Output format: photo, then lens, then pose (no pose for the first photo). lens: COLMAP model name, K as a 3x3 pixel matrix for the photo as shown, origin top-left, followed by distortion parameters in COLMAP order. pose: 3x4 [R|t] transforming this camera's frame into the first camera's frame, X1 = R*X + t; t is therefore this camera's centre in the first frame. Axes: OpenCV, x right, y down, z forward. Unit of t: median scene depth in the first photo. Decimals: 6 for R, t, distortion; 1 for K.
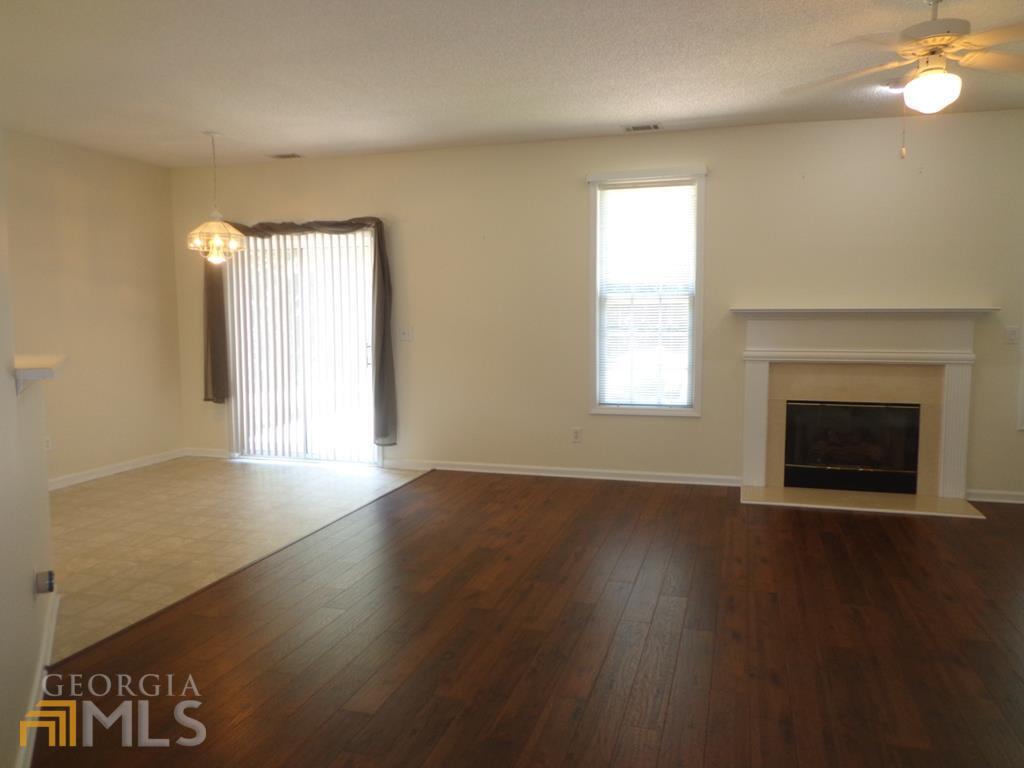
lens RADIAL K [[791.3, 0, 512.0], [0, 791.3, 384.0], [0, 0, 1]] dist [-0.002198, -0.002841]
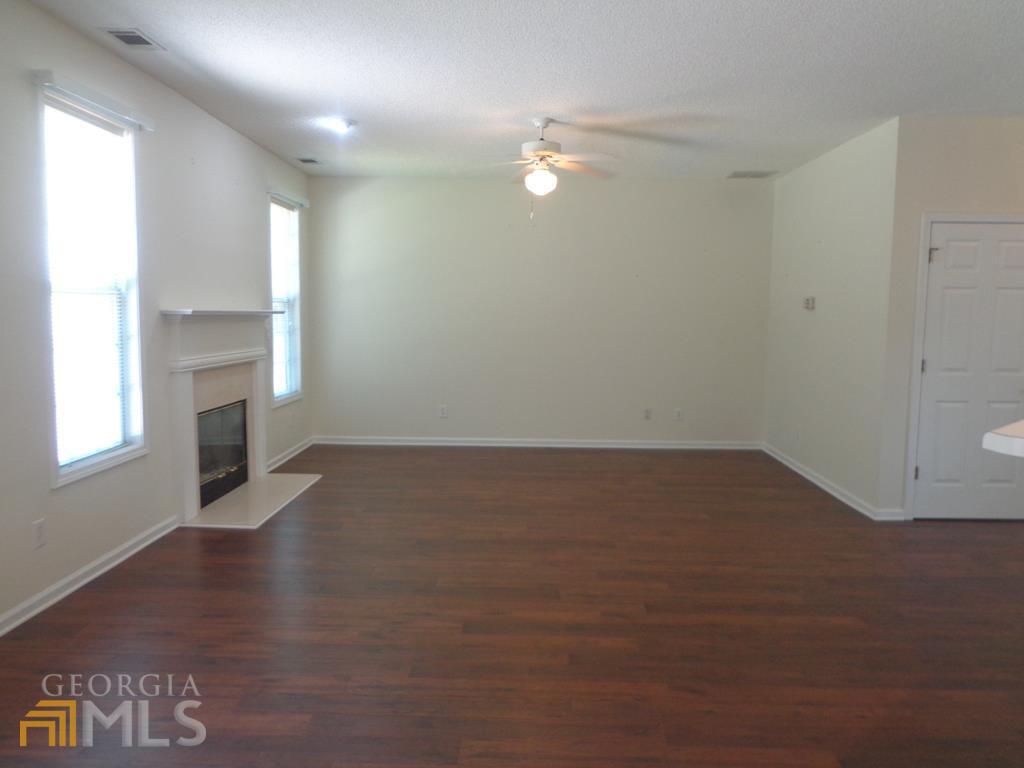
lens RADIAL K [[791.3, 0, 512.0], [0, 791.3, 384.0], [0, 0, 1]] dist [-0.002198, -0.002841]
pose [[-0.300665, -0.087852, 0.949675, -0.630124], [0.080849, 0.989816, 0.117163, -0.092635], [-0.950297, 0.112007, -0.290500, 0.966430]]
